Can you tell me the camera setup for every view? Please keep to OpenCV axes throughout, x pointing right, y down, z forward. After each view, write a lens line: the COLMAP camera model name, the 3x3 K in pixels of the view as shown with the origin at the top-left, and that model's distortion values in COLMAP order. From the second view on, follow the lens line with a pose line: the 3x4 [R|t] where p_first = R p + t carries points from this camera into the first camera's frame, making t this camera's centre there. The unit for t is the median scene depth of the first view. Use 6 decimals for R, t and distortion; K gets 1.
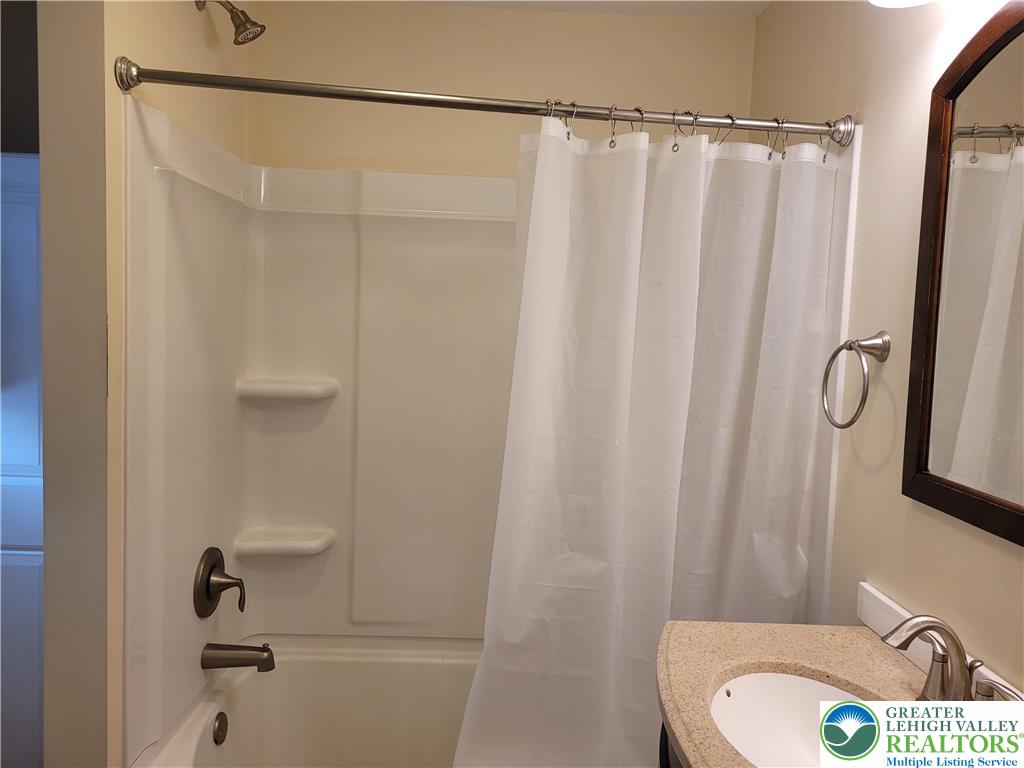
lens RADIAL K [[782.7, 0, 512.0], [0, 782.7, 384.0], [0, 0, 1]] dist [-0.007023, -0.004933]
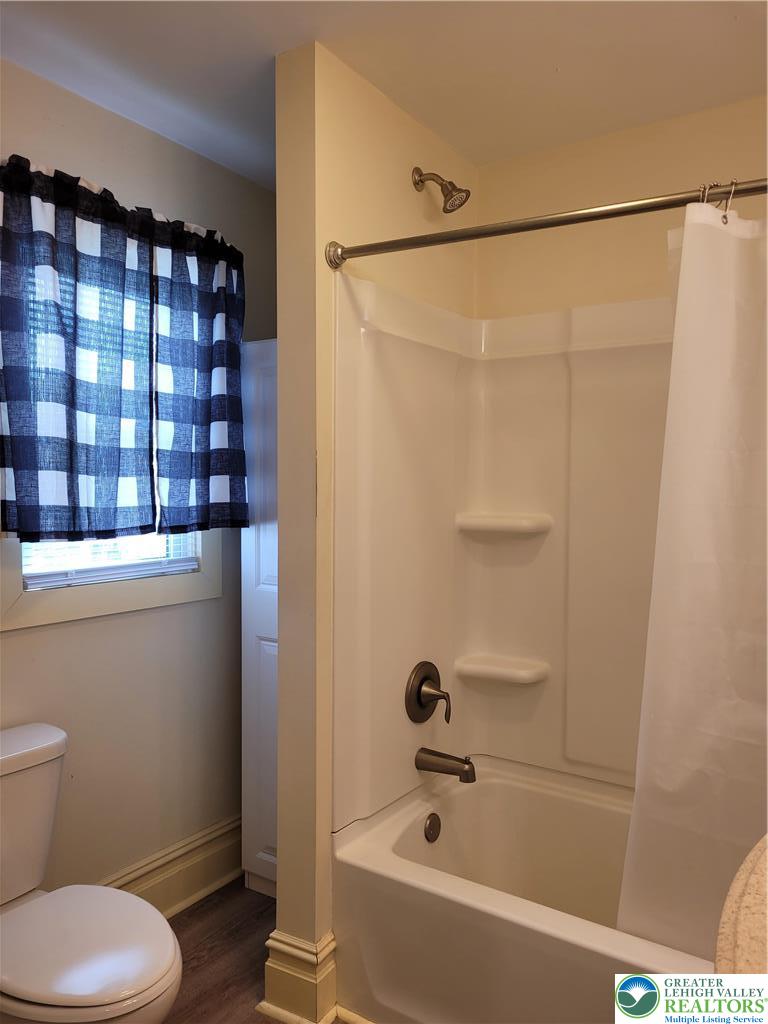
lens RADIAL K [[778.4, 0, 384.5], [0, 778.4, 537.8], [0, 0, 1]] dist [0.001220, -0.001527]
pose [[0.796118, 0.006257, -0.605109, 0.243261], [-0.026392, 0.999354, -0.024390, 0.059534], [0.604566, 0.035387, 0.795769, 0.064842]]
